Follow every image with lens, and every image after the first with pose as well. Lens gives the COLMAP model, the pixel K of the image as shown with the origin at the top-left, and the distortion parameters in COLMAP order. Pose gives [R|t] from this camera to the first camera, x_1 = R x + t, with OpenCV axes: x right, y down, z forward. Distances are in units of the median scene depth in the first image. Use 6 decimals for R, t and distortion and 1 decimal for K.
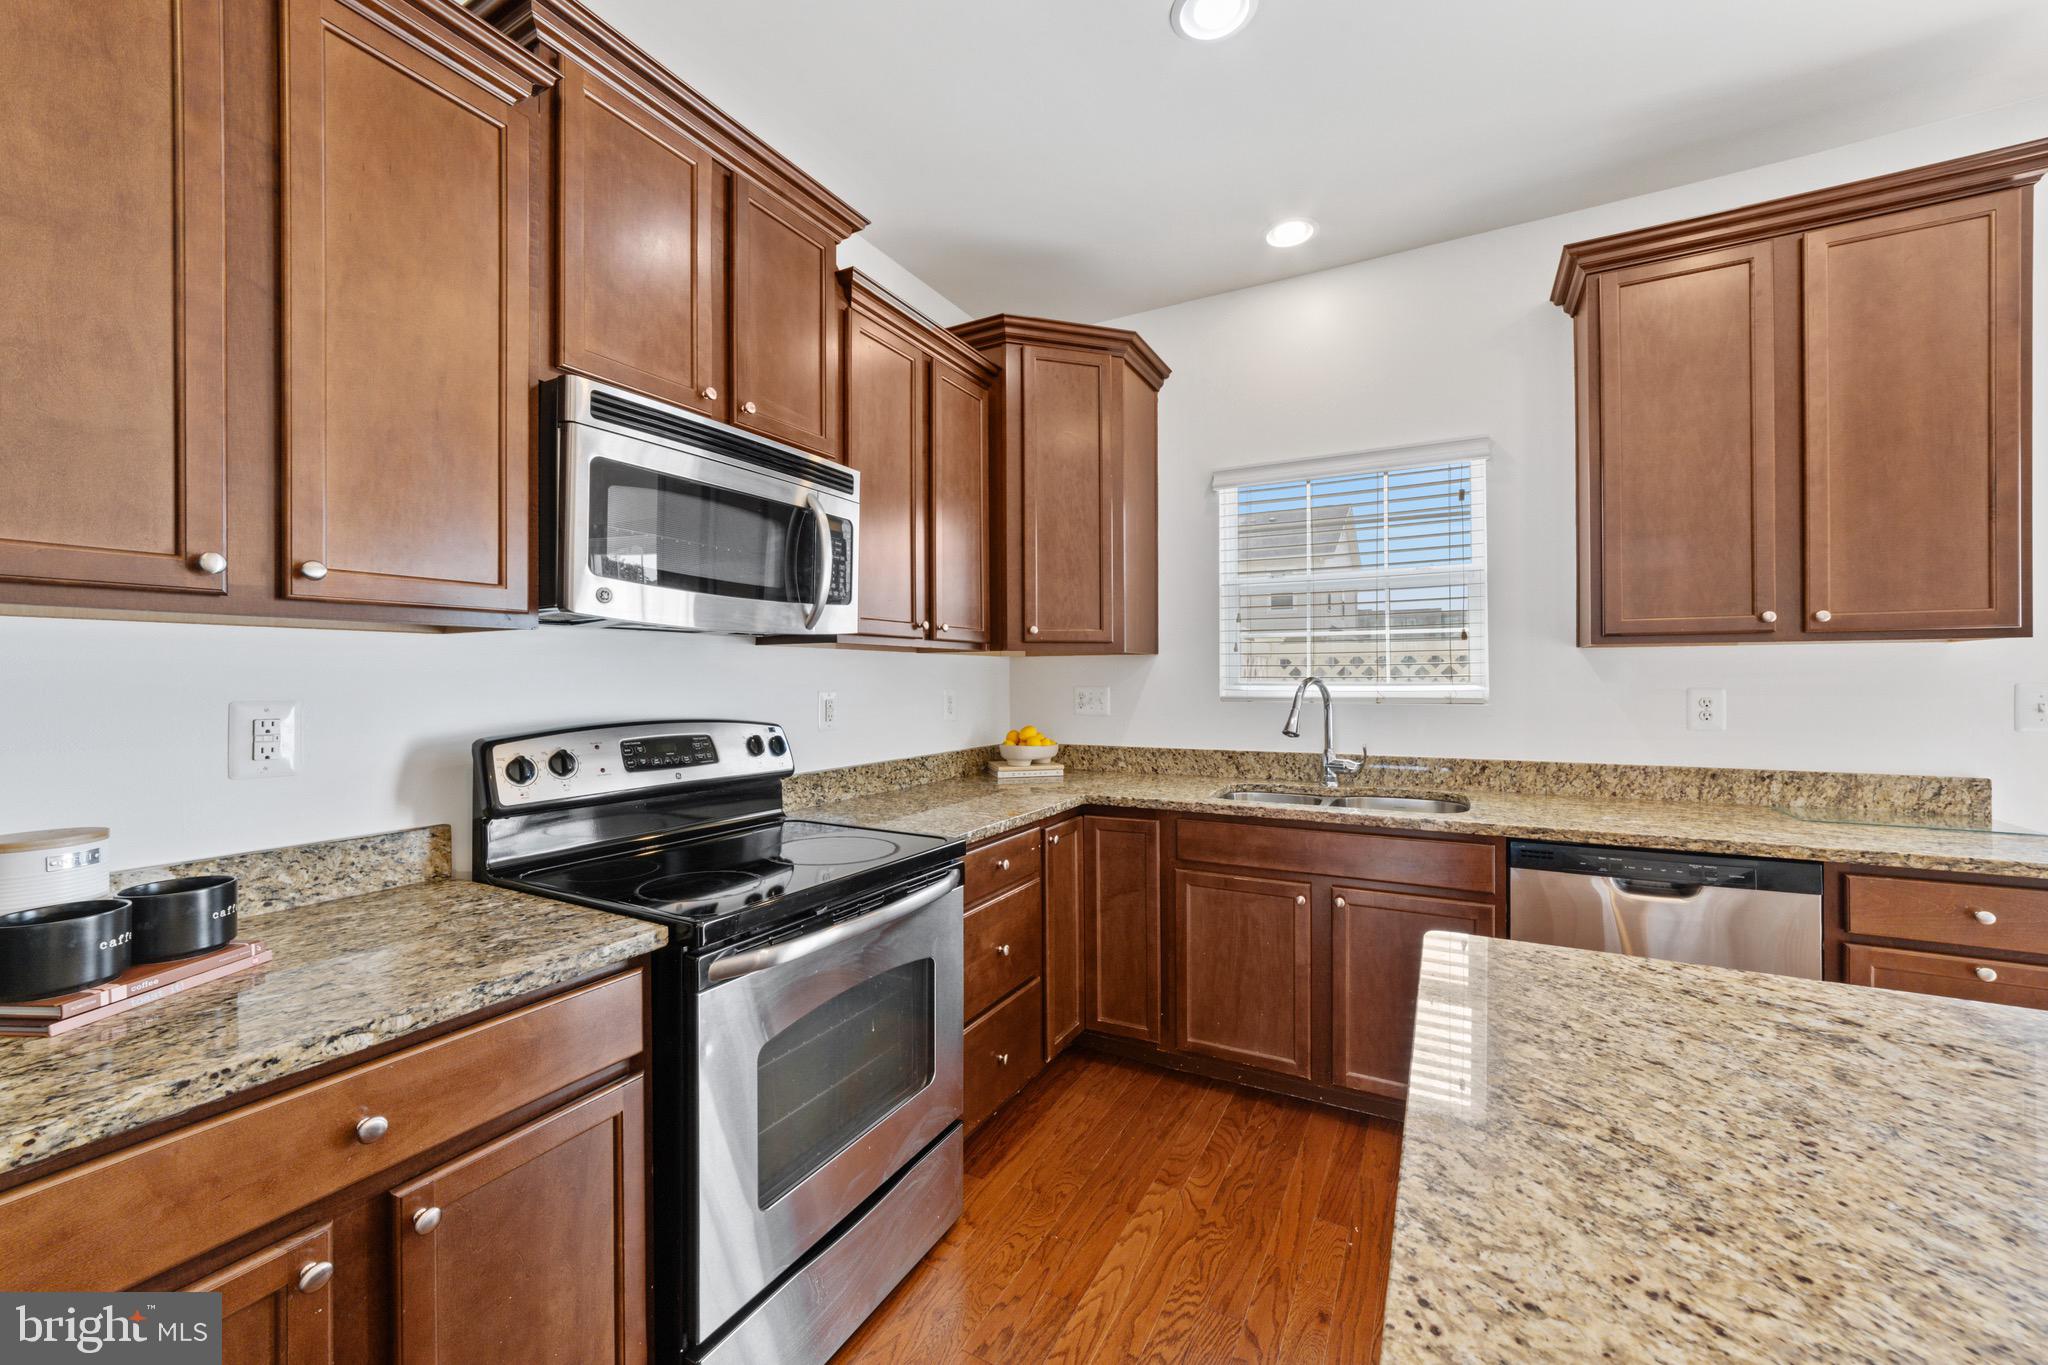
lens RADIAL K [[786.0, 0, 1022.1], [0, 786.0, 675.6], [0, 0, 1]] dist [-0.016367, 0.006923]
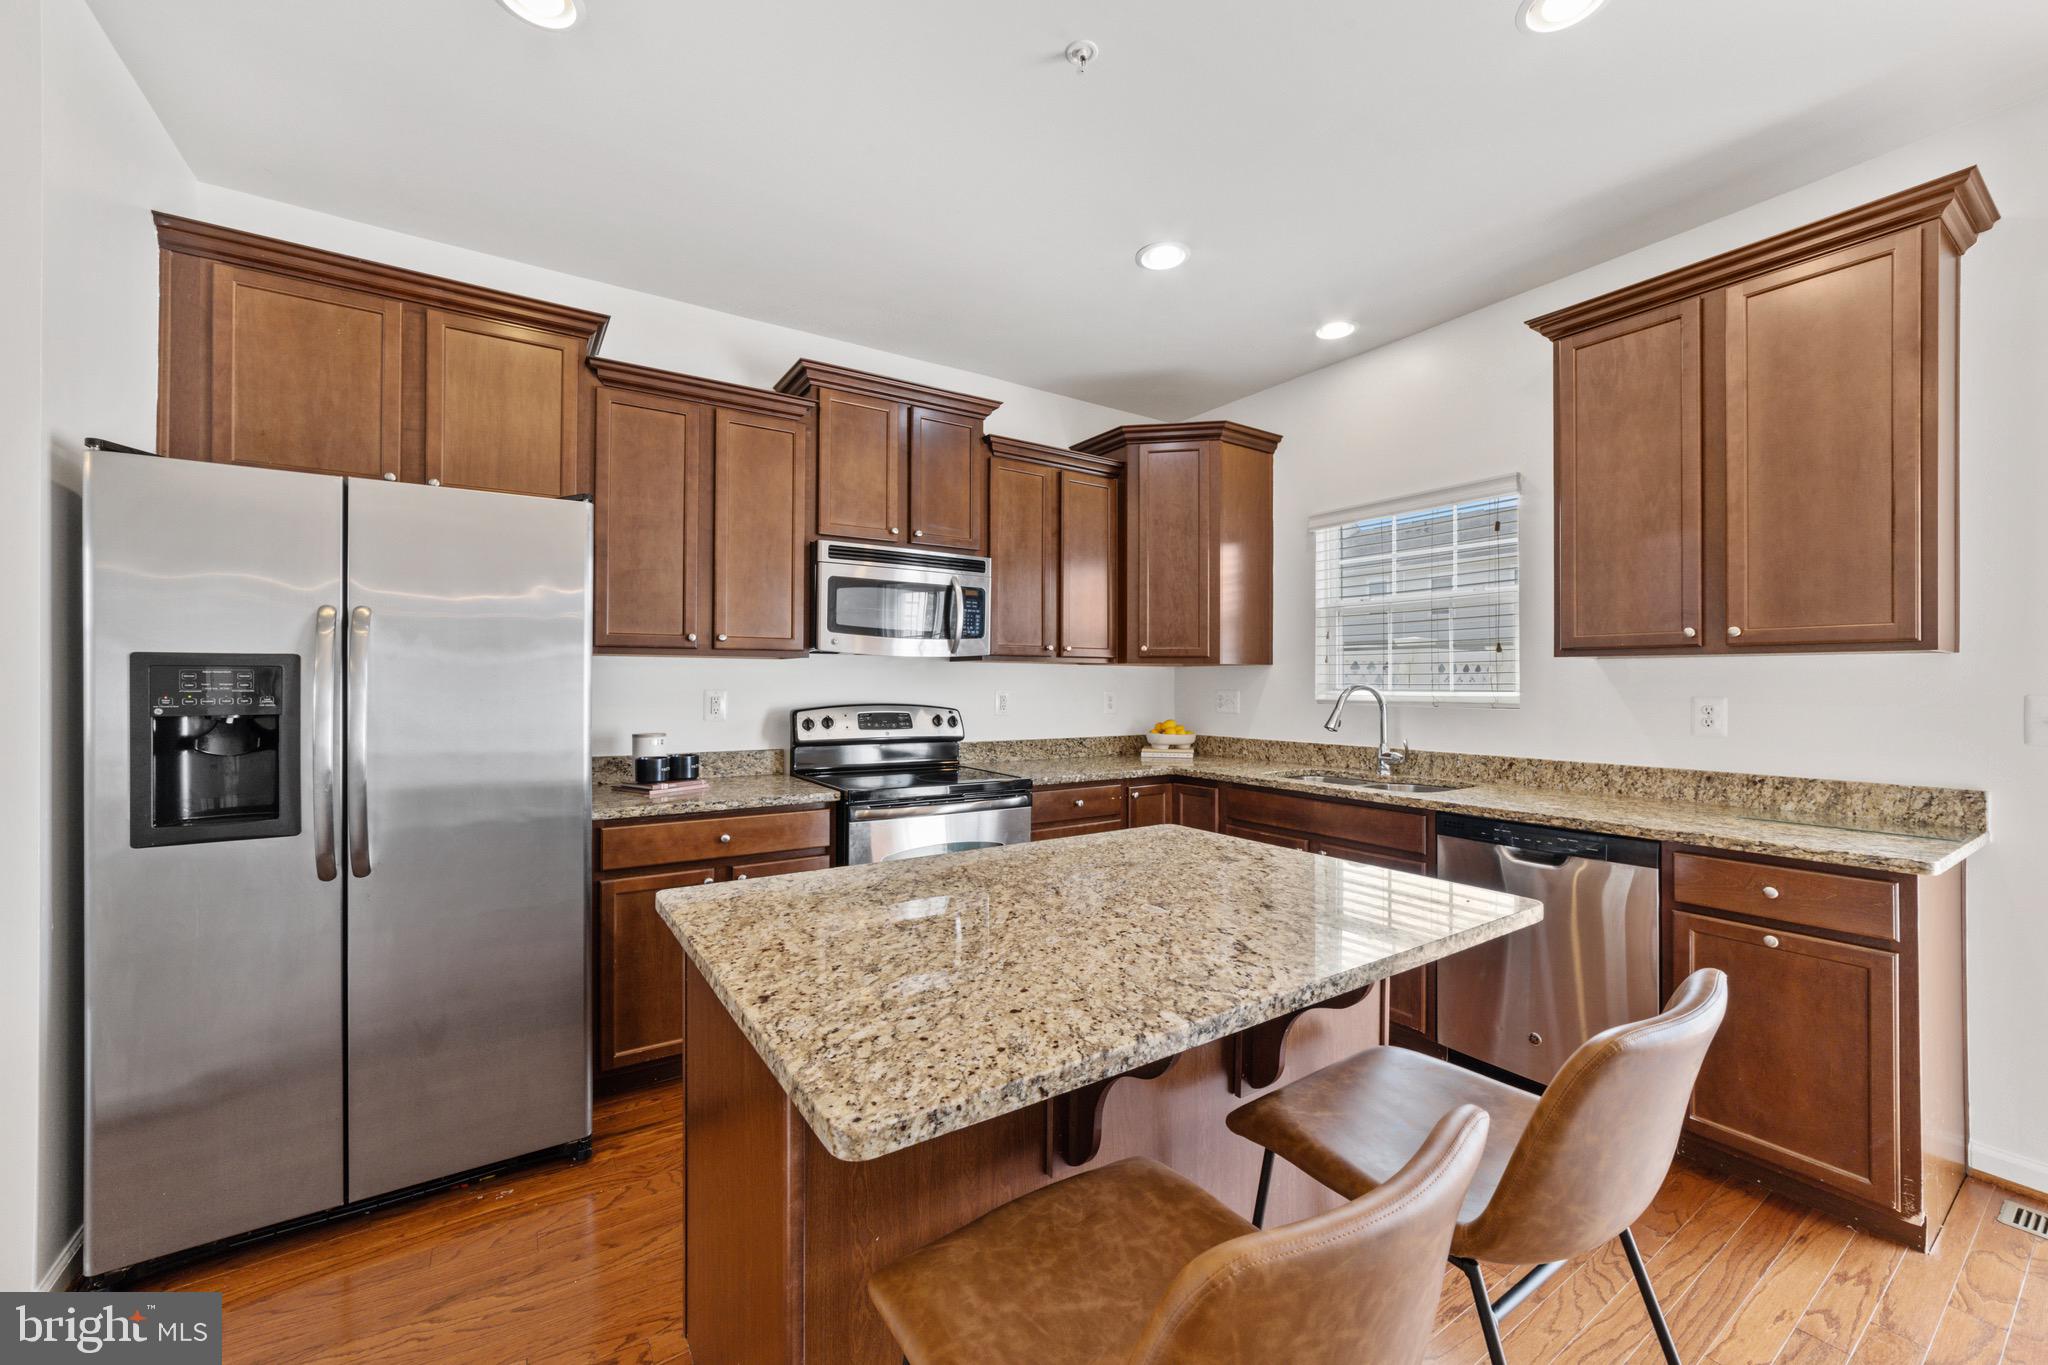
lens RADIAL K [[793.5, 0, 1024.7], [0, 793.5, 679.6], [0, 0, 1]] dist [-0.003080, 0.000111]
pose [[0.886215, 0.005100, -0.463247, 0.583764], [-0.006242, 0.999980, -0.000931, -0.000487], [0.463233, 0.003717, 0.886229, -0.420651]]
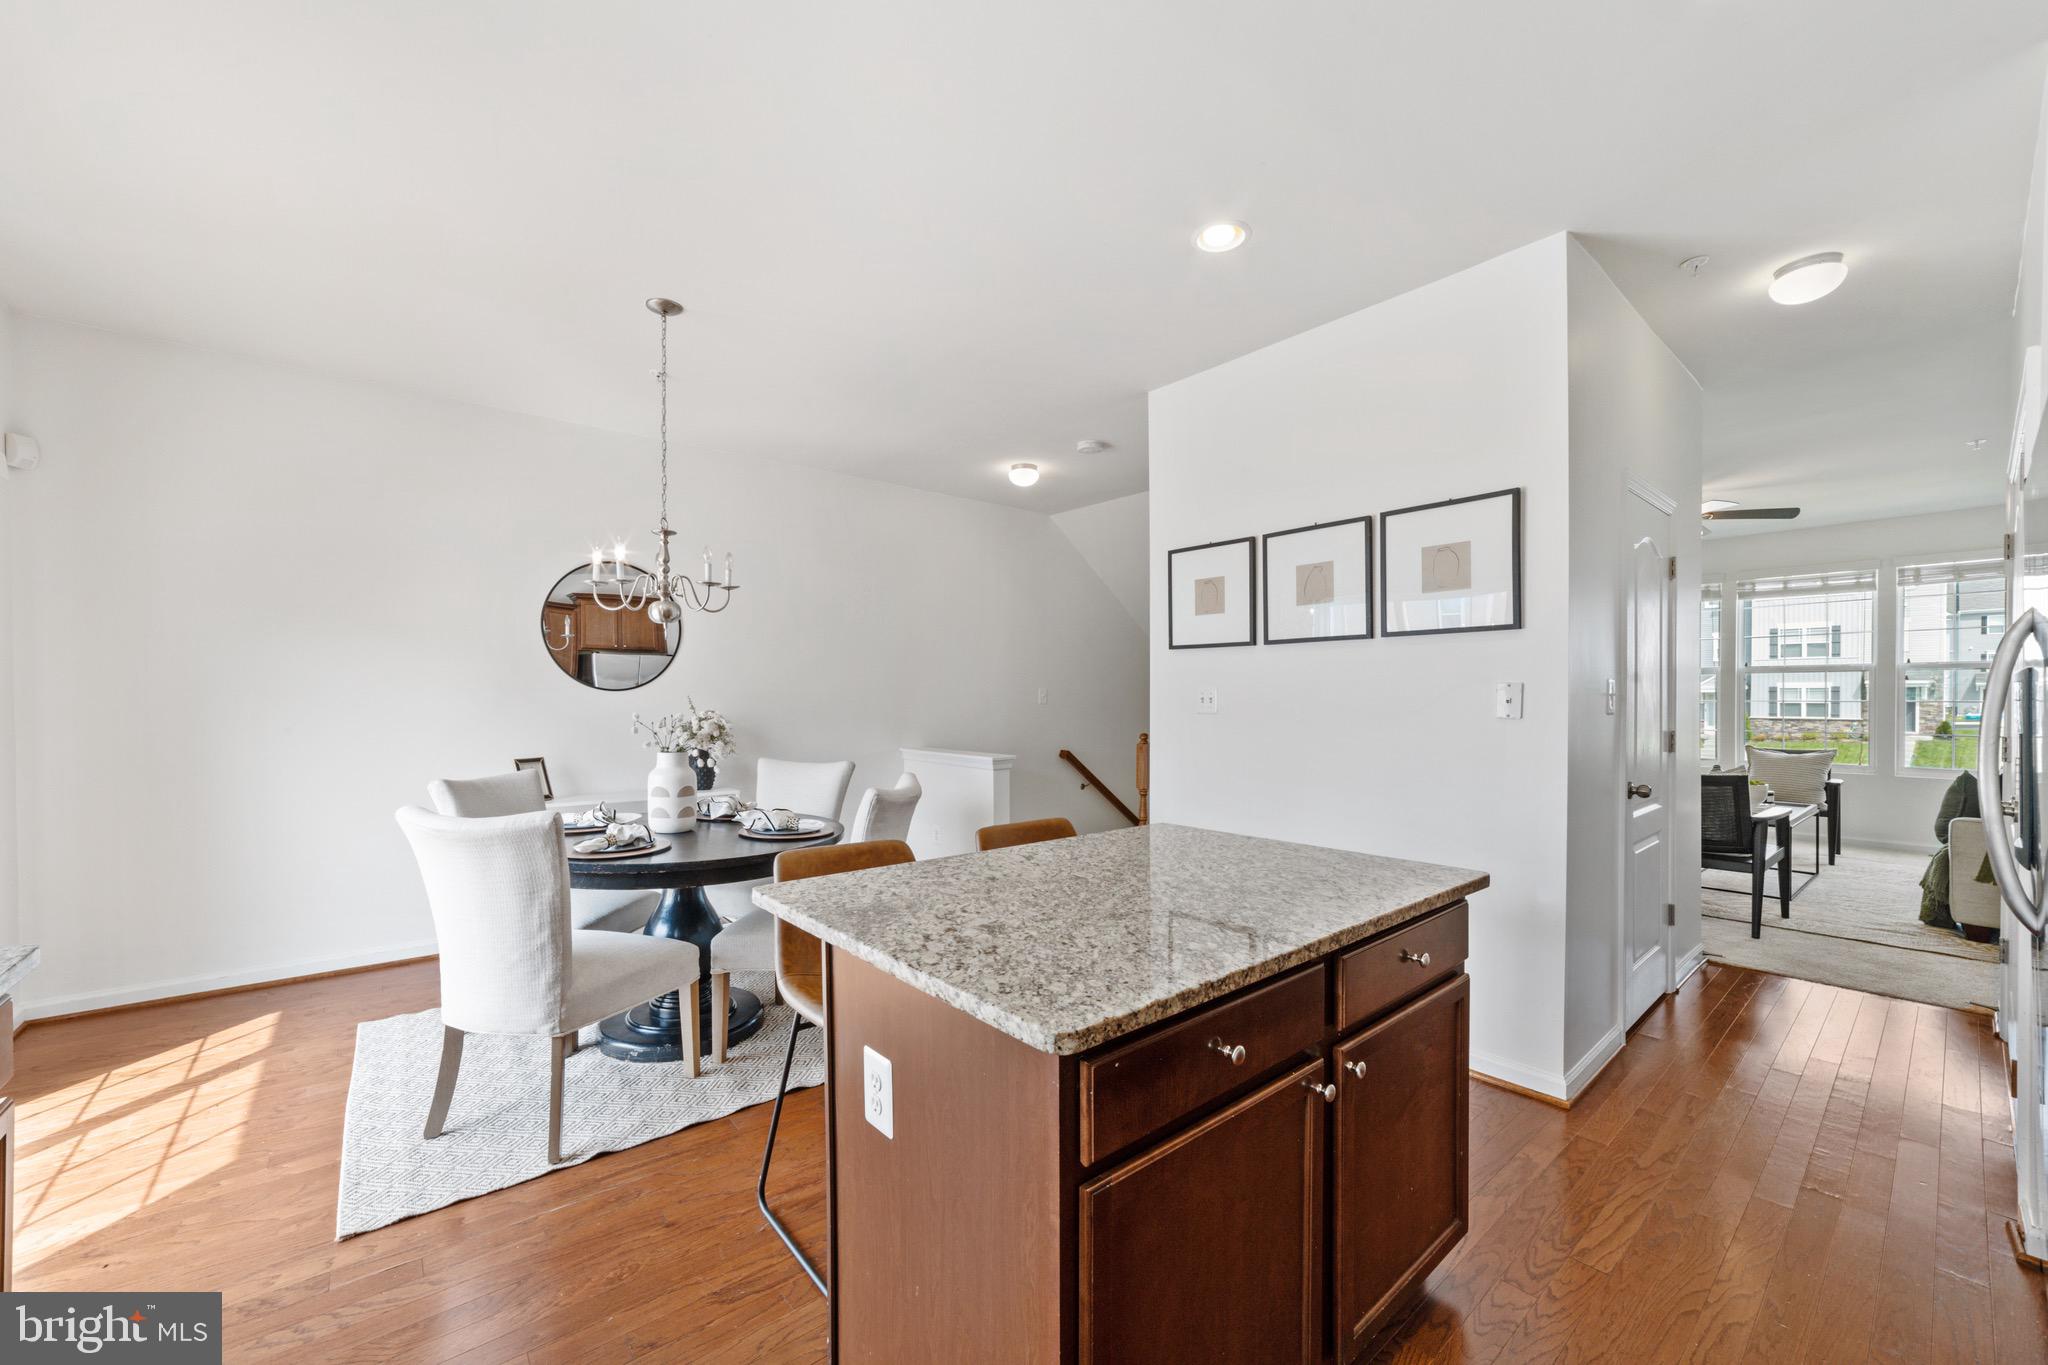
lens RADIAL K [[793.5, 0, 1024.7], [0, 793.5, 679.6], [0, 0, 1]] dist [-0.003080, 0.000111]
pose [[-0.930372, 0.012863, 0.366391, 0.144172], [0.005546, 0.999764, -0.021018, -0.001539], [-0.366575, -0.017523, -0.930223, 0.950223]]
